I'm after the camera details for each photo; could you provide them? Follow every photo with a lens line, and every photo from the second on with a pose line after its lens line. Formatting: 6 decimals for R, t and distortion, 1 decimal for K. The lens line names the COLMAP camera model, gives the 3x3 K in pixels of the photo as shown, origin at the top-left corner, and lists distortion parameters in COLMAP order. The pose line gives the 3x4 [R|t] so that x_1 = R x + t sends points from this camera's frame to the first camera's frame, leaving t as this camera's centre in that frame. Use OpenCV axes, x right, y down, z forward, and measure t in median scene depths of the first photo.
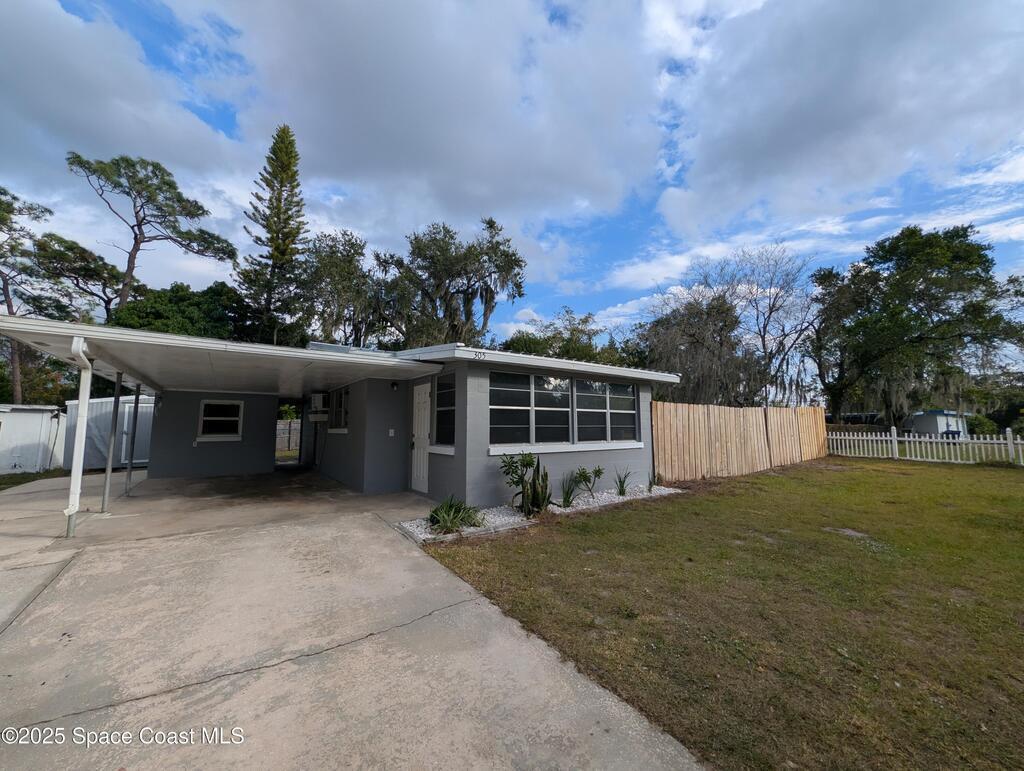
lens RADIAL K [[396.3, 0, 507.2], [0, 396.3, 382.1], [0, 0, 1]] dist [-0.001725, 0.001244]
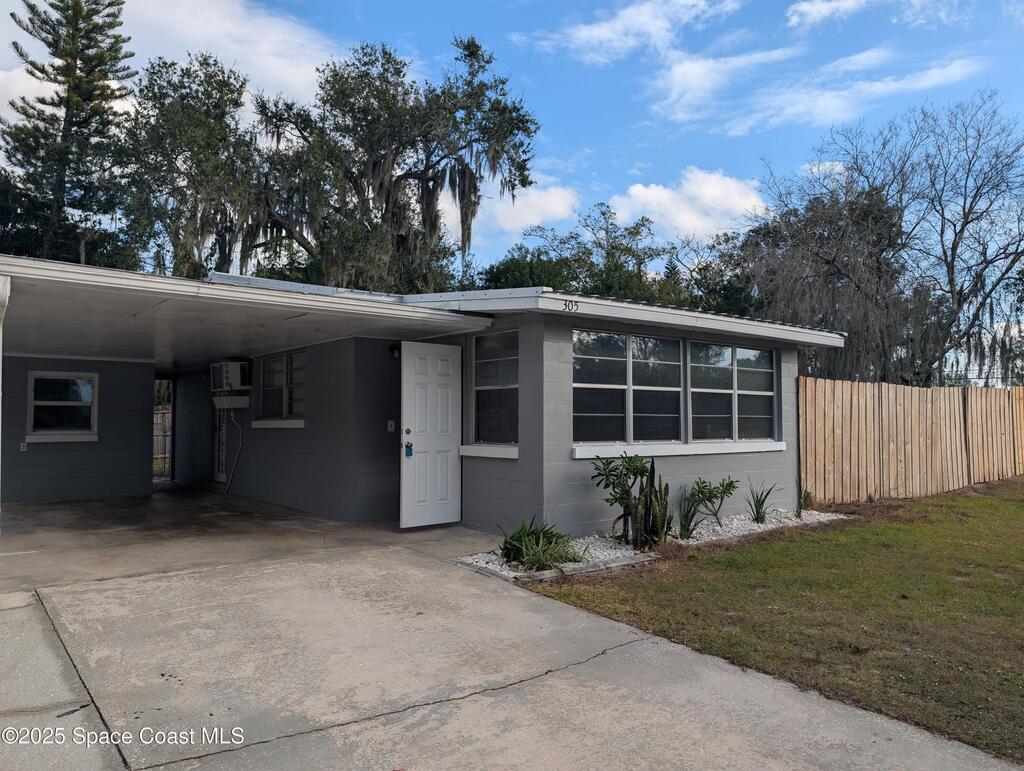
lens RADIAL K [[719.3, 0, 514.0], [0, 719.3, 386.6], [0, 0, 1]] dist [0.012718, -0.005531]
pose [[0.998933, 0.003336, 0.046067, -0.153736], [-0.006330, 0.997865, 0.064997, -0.007926], [-0.045752, -0.065219, 0.996822, -0.126755]]
